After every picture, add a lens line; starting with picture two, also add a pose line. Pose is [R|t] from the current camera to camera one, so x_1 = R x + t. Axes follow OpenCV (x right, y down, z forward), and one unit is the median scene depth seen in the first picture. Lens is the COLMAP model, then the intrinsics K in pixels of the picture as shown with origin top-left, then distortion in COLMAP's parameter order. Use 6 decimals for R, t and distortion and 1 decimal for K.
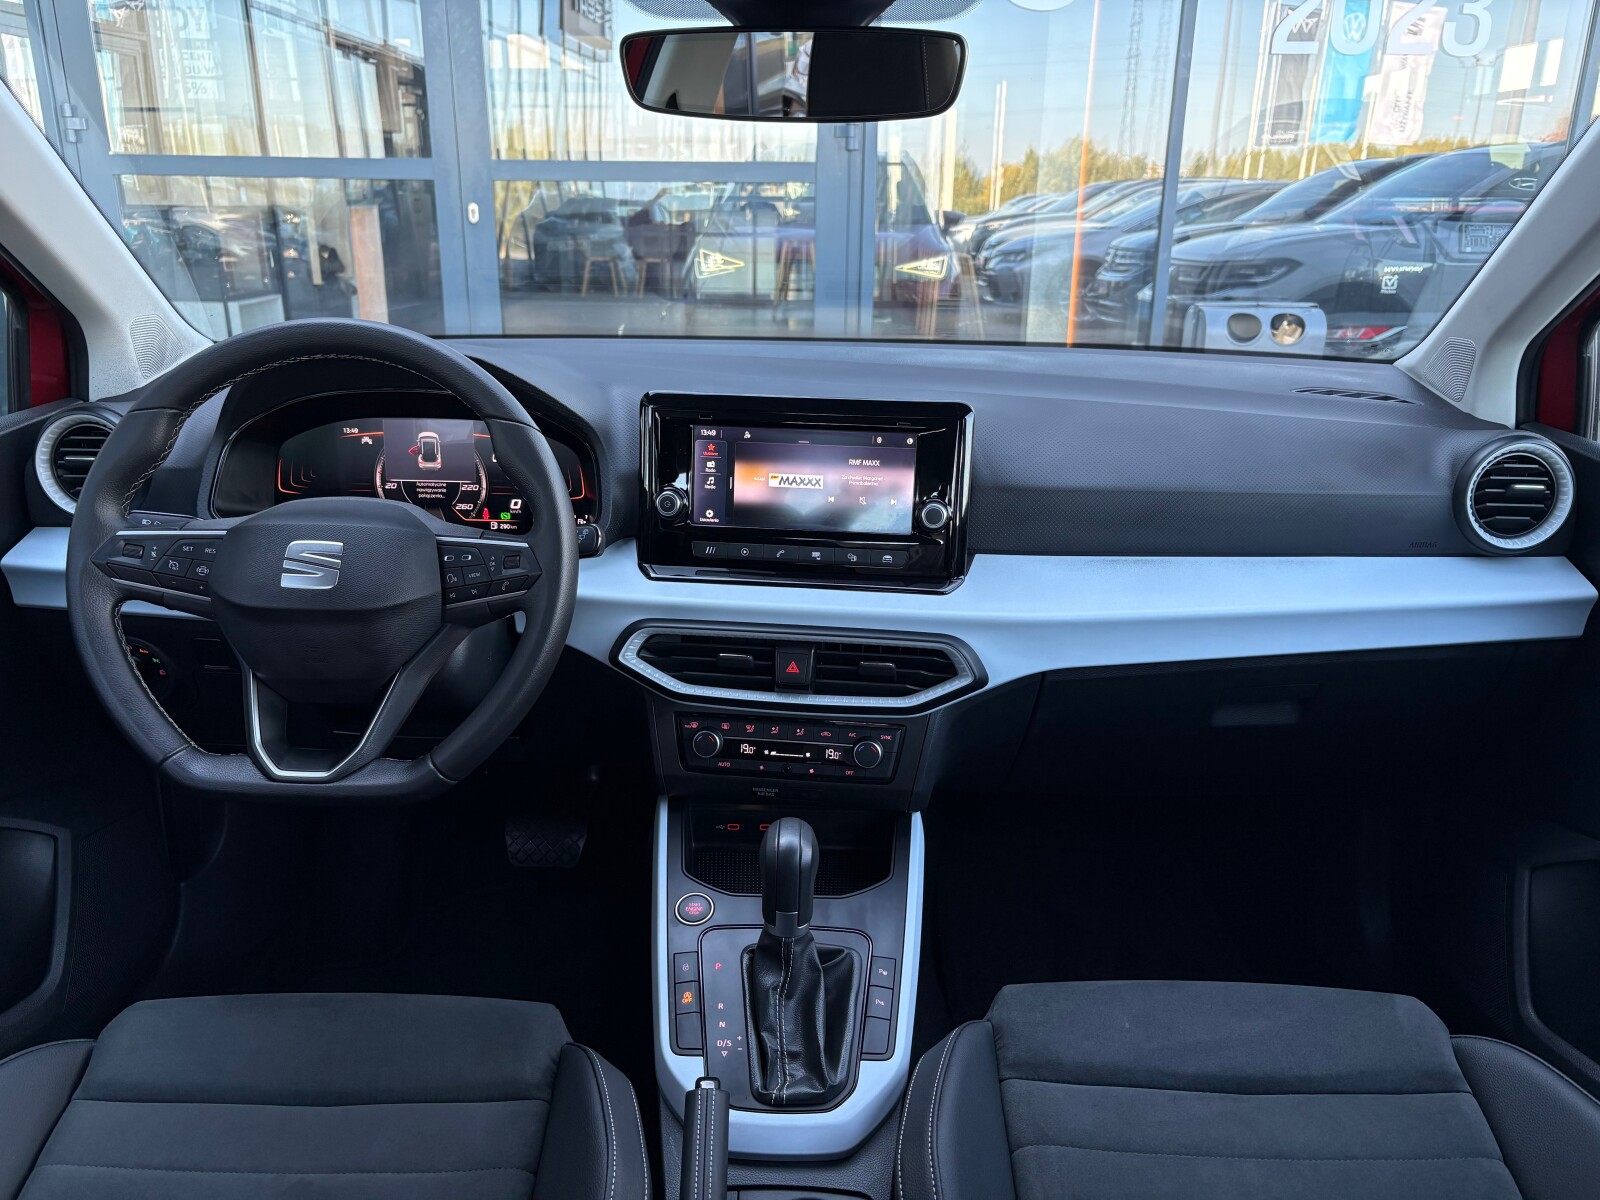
lens RADIAL K [[1212.6, 0, 809.2], [0, 1212.6, 595.2], [0, 0, 1]] dist [0.082003, -0.156468]
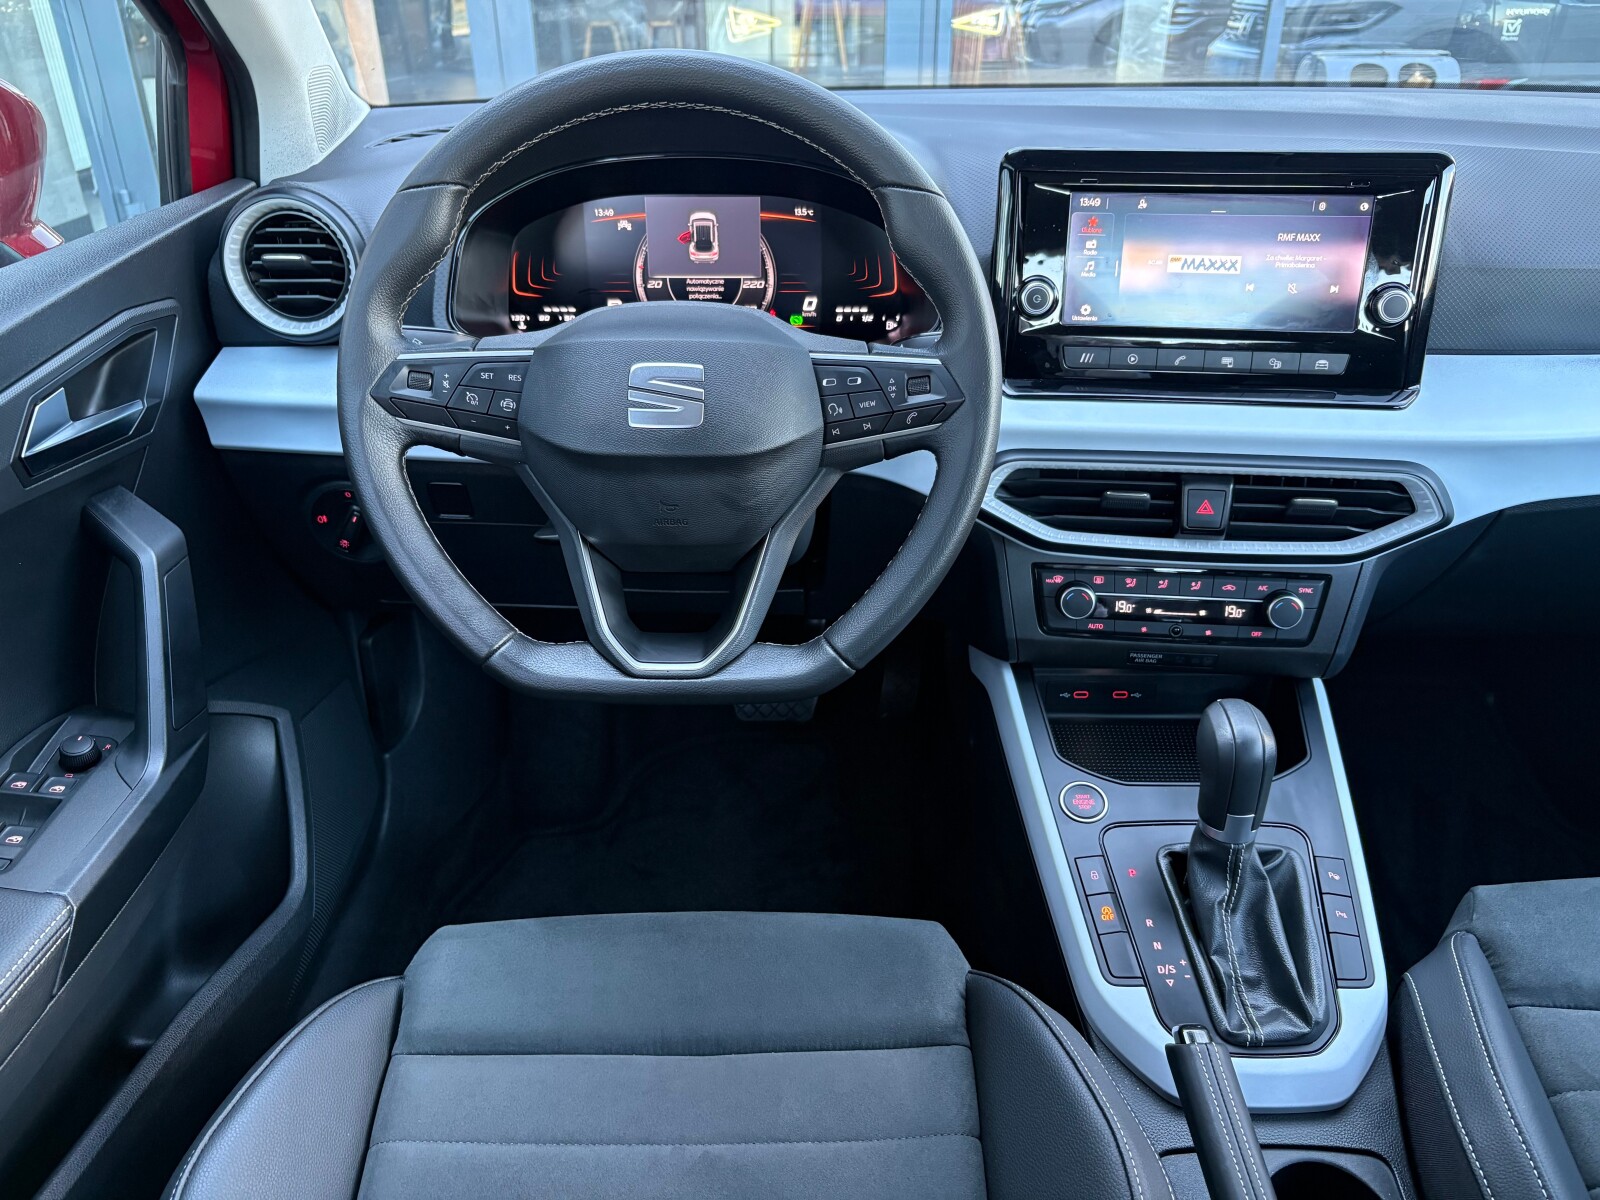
lens RADIAL K [[1226.7, 0, 800.0], [0, 1226.7, 600.0], [0, 0, 1]] dist [0.013713, -0.004048]
pose [[0.999716, -0.020172, -0.012692, -0.261297], [0.022026, 0.985408, 0.168780, -0.021563], [0.009102, -0.169012, 0.985572, 0.192453]]
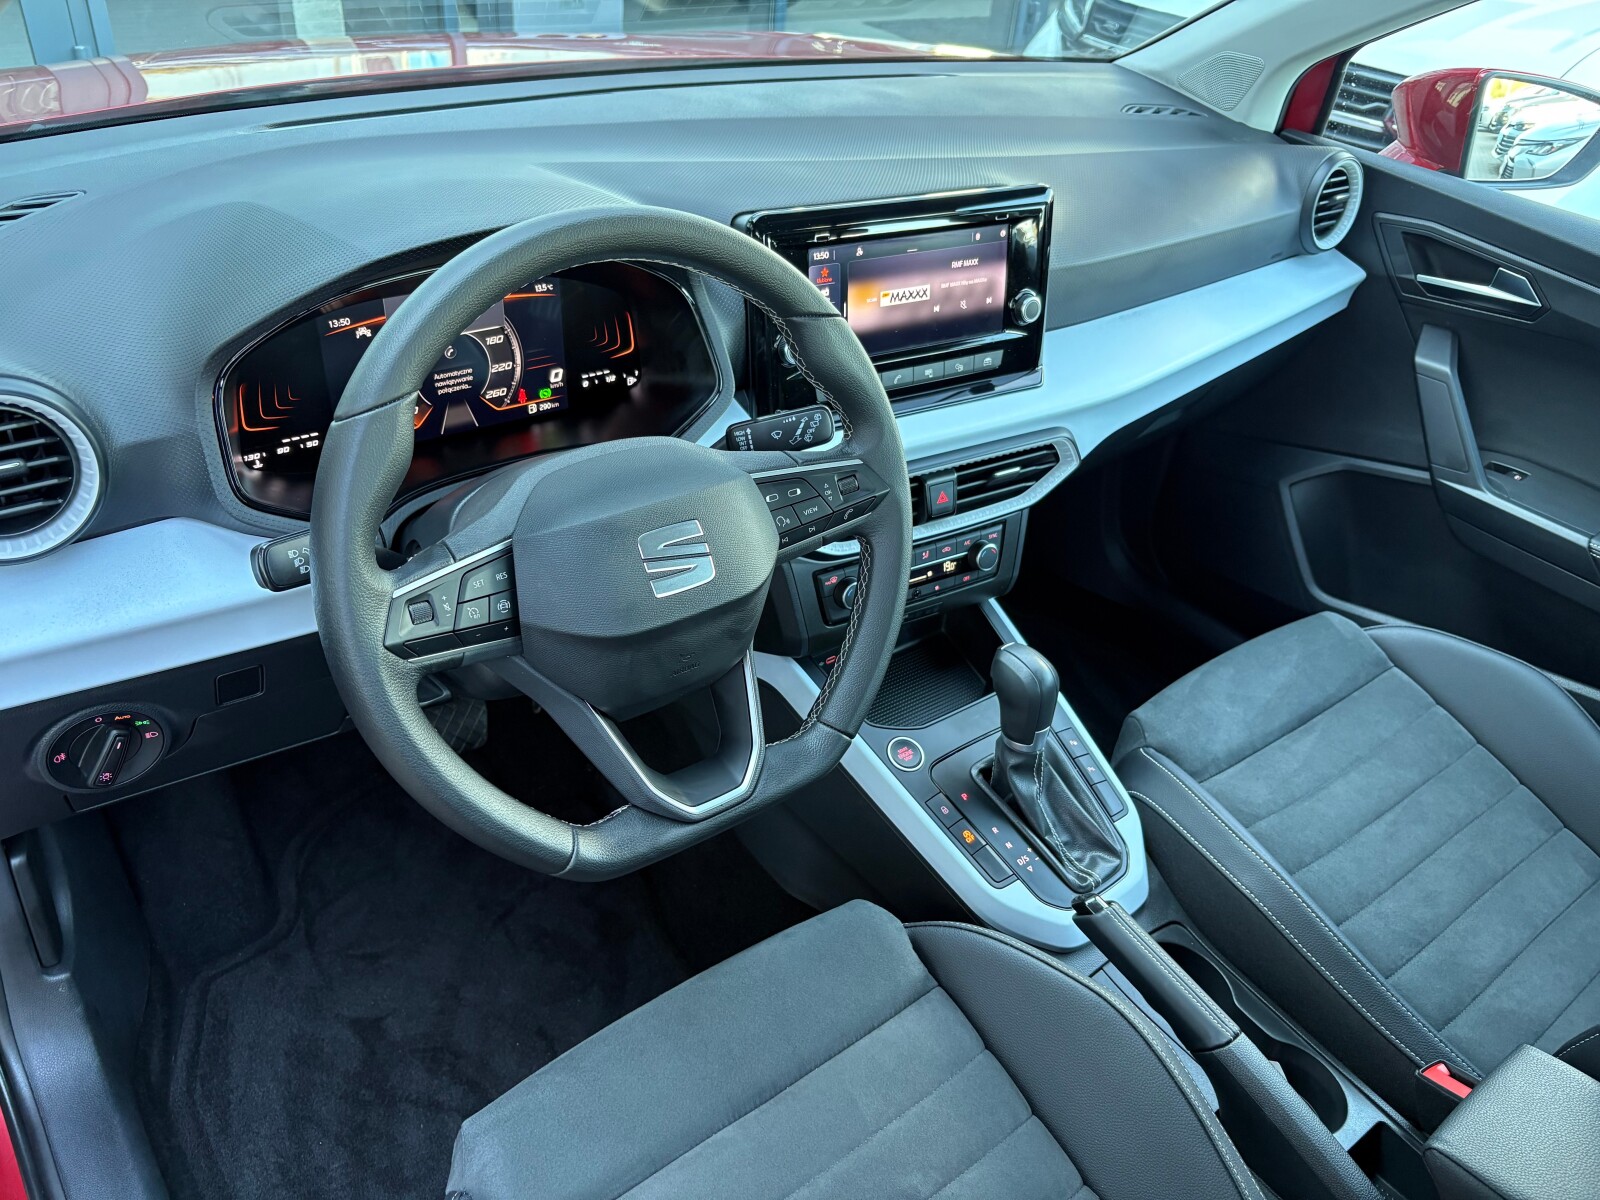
lens RADIAL K [[1205.1, 0, 795.5], [0, 1205.1, 609.8], [0, 0, 1]] dist [0.079726, -0.249080]
pose [[0.787322, -0.313922, 0.530638, -0.626251], [0.125638, 0.924299, 0.360398, -0.212523], [-0.603605, -0.217081, 0.767161, 0.306428]]
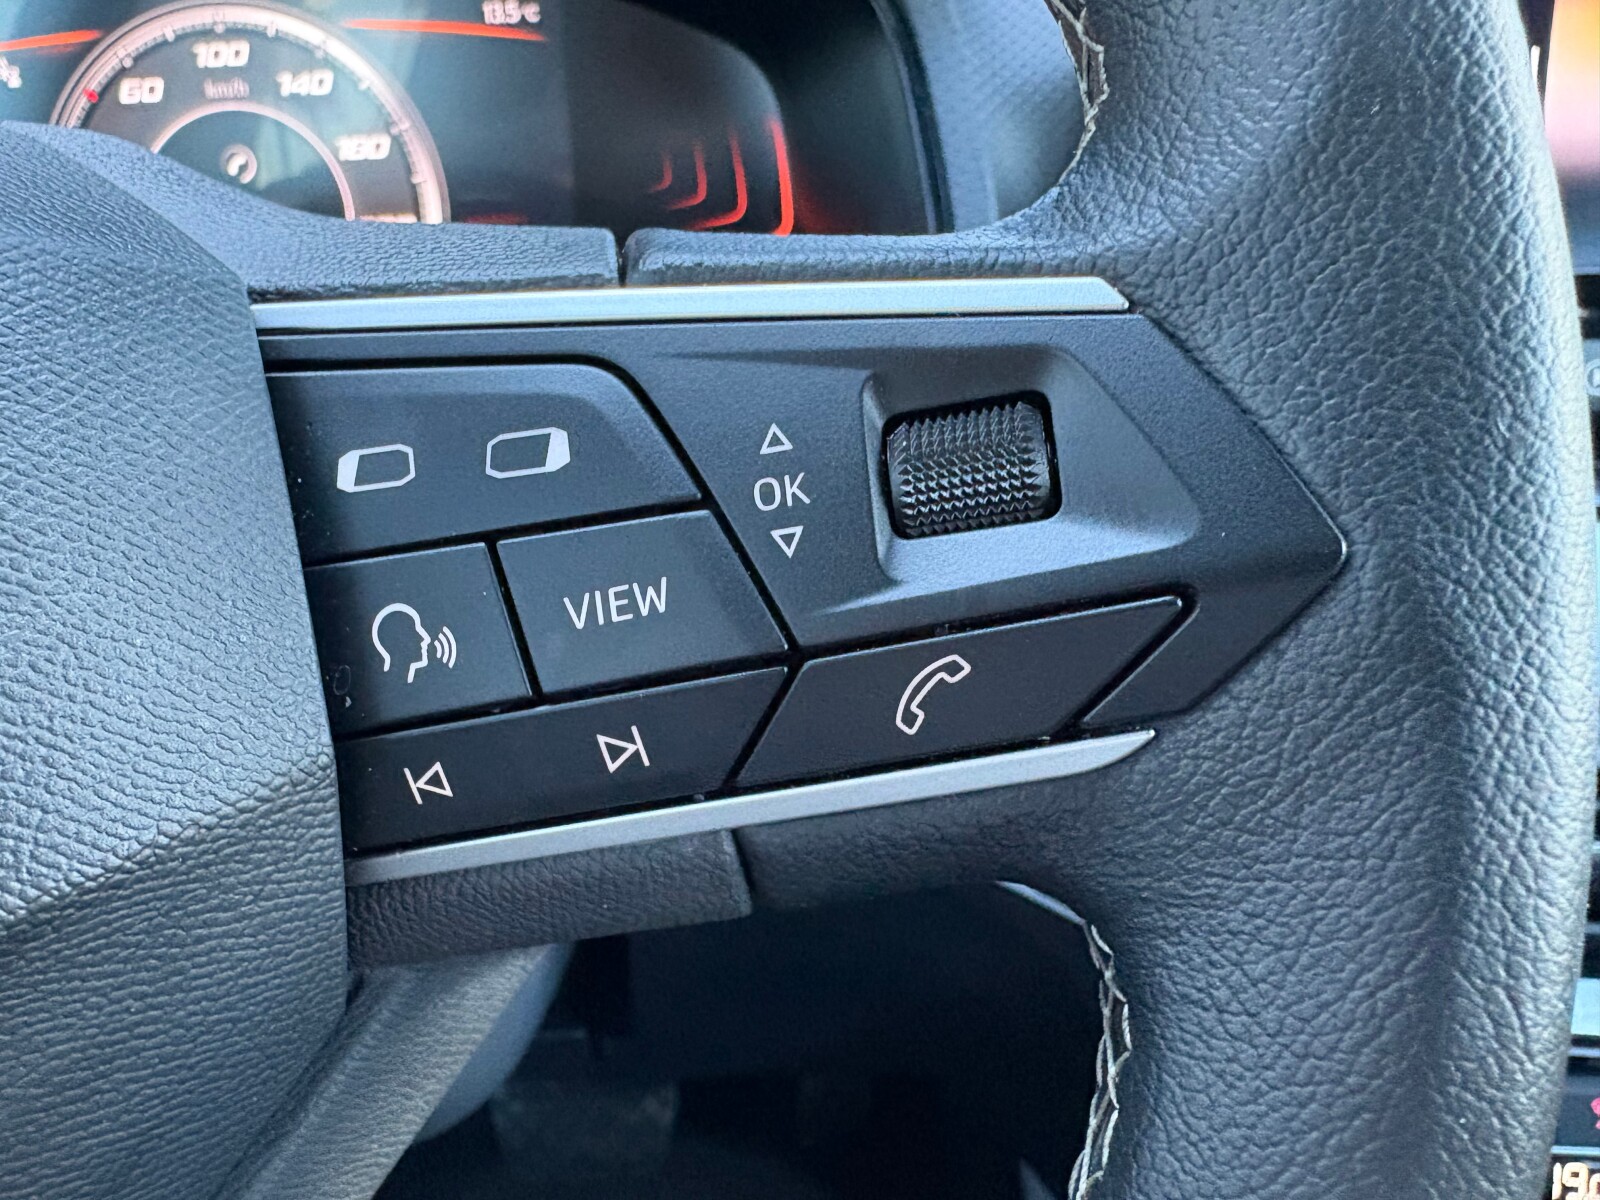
lens RADIAL K [[1381.6, 0, 800.0], [0, 1381.6, 600.0], [0, 0, 1]] dist [0.001780, 0.000626]
pose [[0.996283, -0.059137, 0.062626, -0.224701], [0.055520, 0.996772, 0.057998, -0.019014], [-0.065854, -0.054305, 0.996350, 0.736235]]
